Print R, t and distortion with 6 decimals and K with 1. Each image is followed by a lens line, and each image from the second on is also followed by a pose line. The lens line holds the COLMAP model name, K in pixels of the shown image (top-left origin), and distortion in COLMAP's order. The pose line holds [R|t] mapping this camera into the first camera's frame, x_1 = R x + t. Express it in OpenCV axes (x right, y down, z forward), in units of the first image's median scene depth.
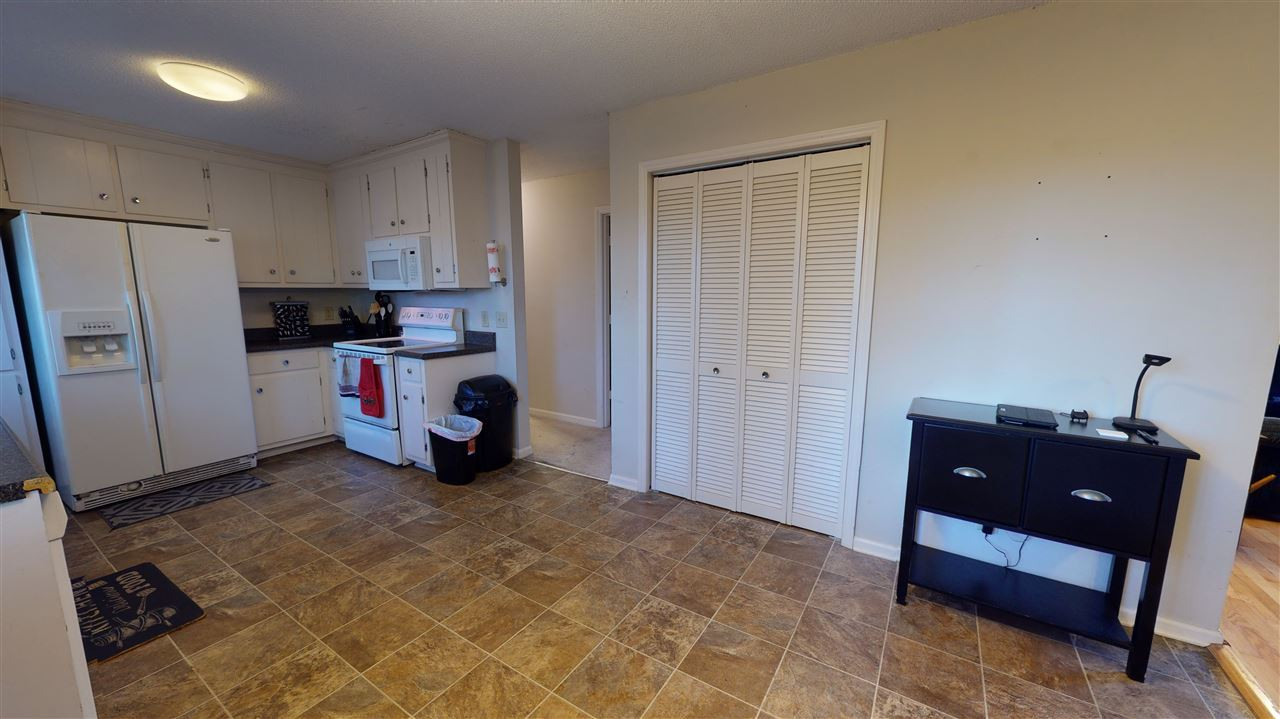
lens RADIAL K [[468.6, 0, 640.6], [0, 468.6, 362.0], [0, 0, 1]] dist [-0.001234, -0.000042]
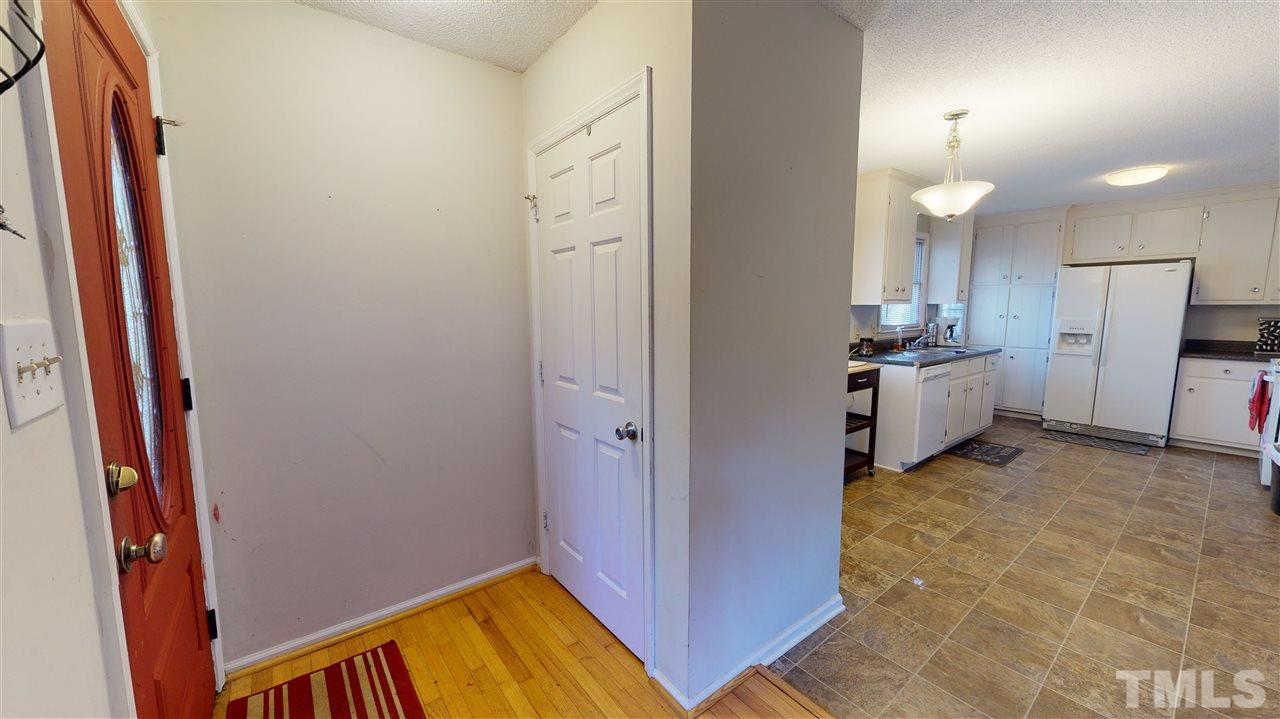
lens RADIAL K [[468.6, 0, 640.6], [0, 468.6, 362.0], [0, 0, 1]] dist [-0.001234, -0.000042]
pose [[-0.331663, 0.110799, -0.936869, 0.828027], [-0.135436, 0.977200, 0.163514, -0.015690], [0.933626, 0.181117, -0.309095, 0.040351]]
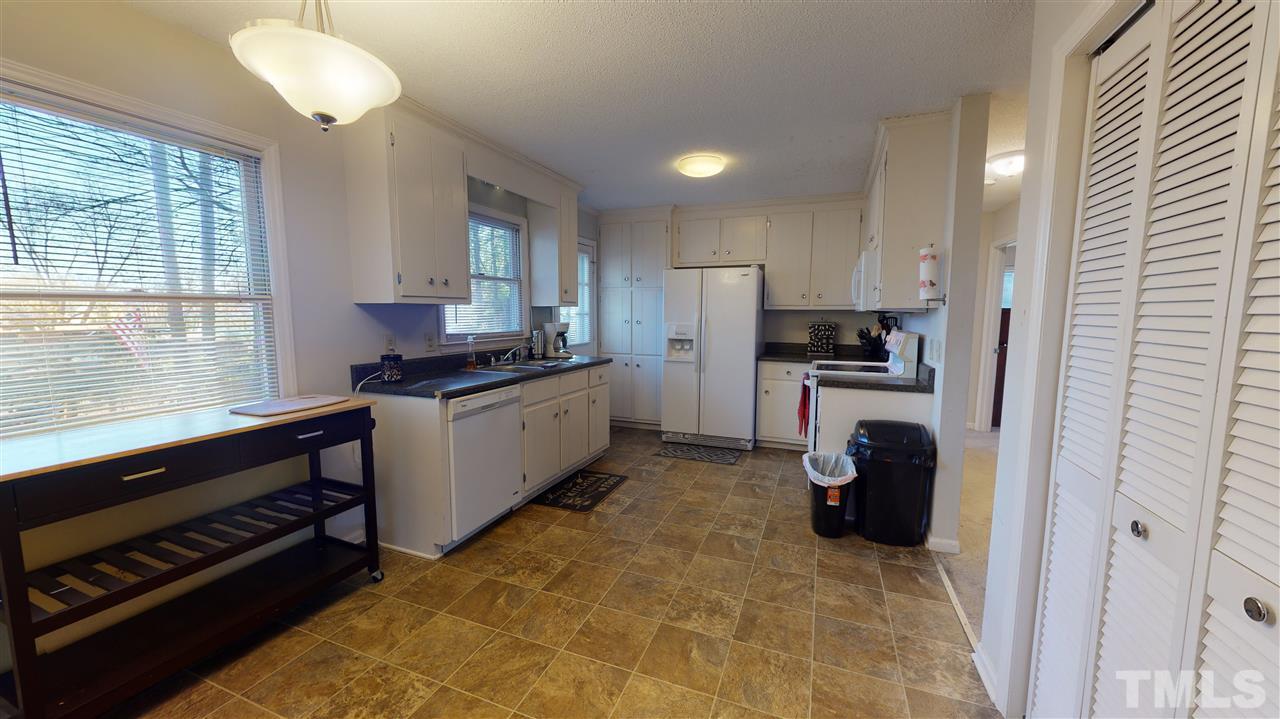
lens RADIAL K [[468.6, 0, 640.6], [0, 468.6, 362.0], [0, 0, 1]] dist [-0.001234, -0.000042]
pose [[0.189971, 0.100585, -0.976624, 0.348683], [-0.146190, 0.986547, 0.073170, -0.063914], [0.970845, 0.128873, 0.202119, 0.443598]]
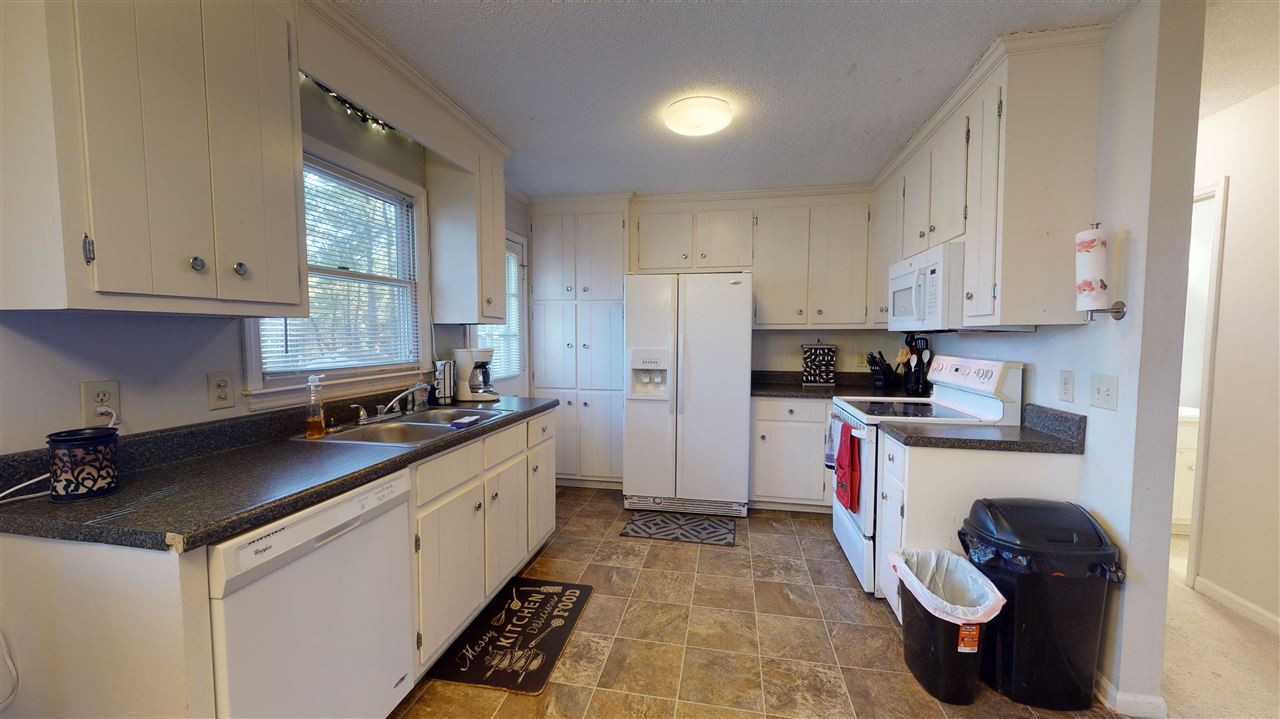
lens RADIAL K [[468.6, 0, 640.6], [0, 468.6, 362.0], [0, 0, 1]] dist [-0.001234, -0.000042]
pose [[0.366804, 0.052707, -0.928804, -0.038566], [-0.137119, 0.990552, 0.002059, -0.061641], [0.920138, 0.126601, 0.370566, 0.432625]]
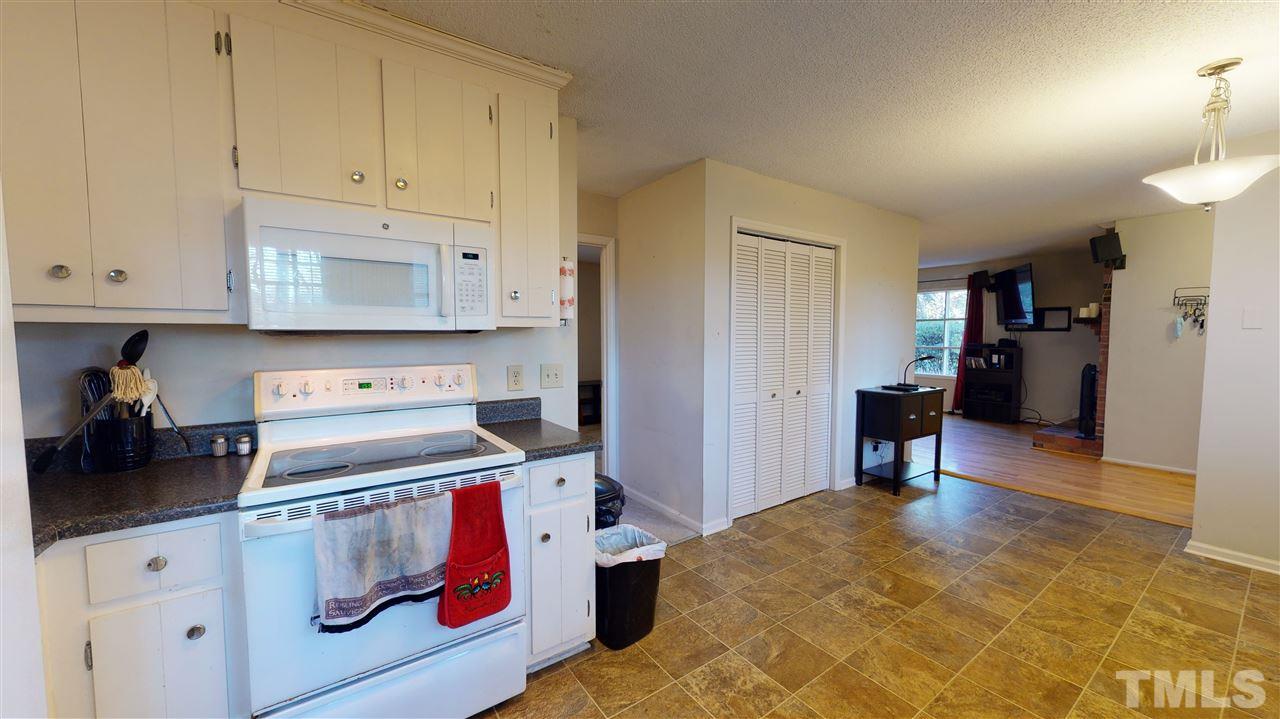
lens RADIAL K [[468.6, 0, 640.6], [0, 468.6, 362.0], [0, 0, 1]] dist [-0.001234, -0.000042]
pose [[0.379495, -0.057414, 0.923410, -0.924102], [0.137381, 0.990505, 0.005126, -0.103930], [-0.914937, 0.124914, 0.383780, 0.683351]]
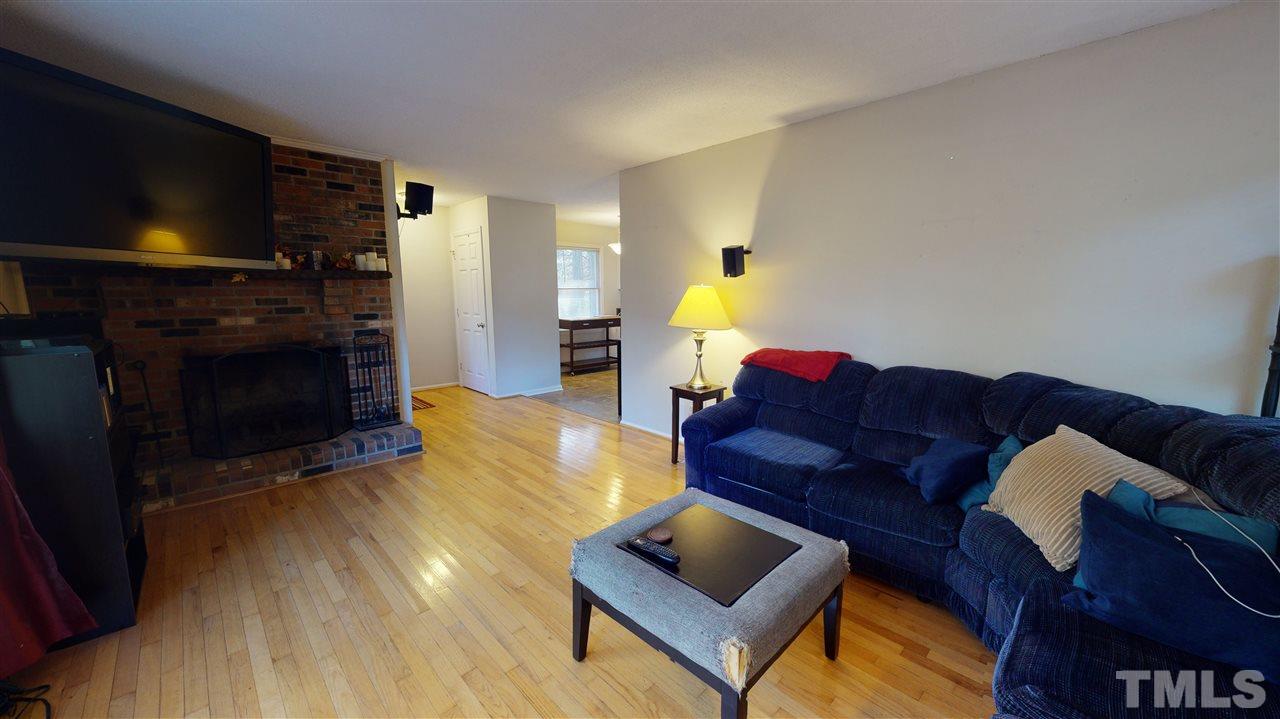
lens RADIAL K [[468.6, 0, 640.6], [0, 468.6, 362.0], [0, 0, 1]] dist [-0.001234, -0.000042]
pose [[-0.219475, 0.142172, -0.965203, 1.924949], [-0.144019, 0.973765, 0.176182, -0.115336], [0.964930, 0.177676, -0.193242, 0.805183]]
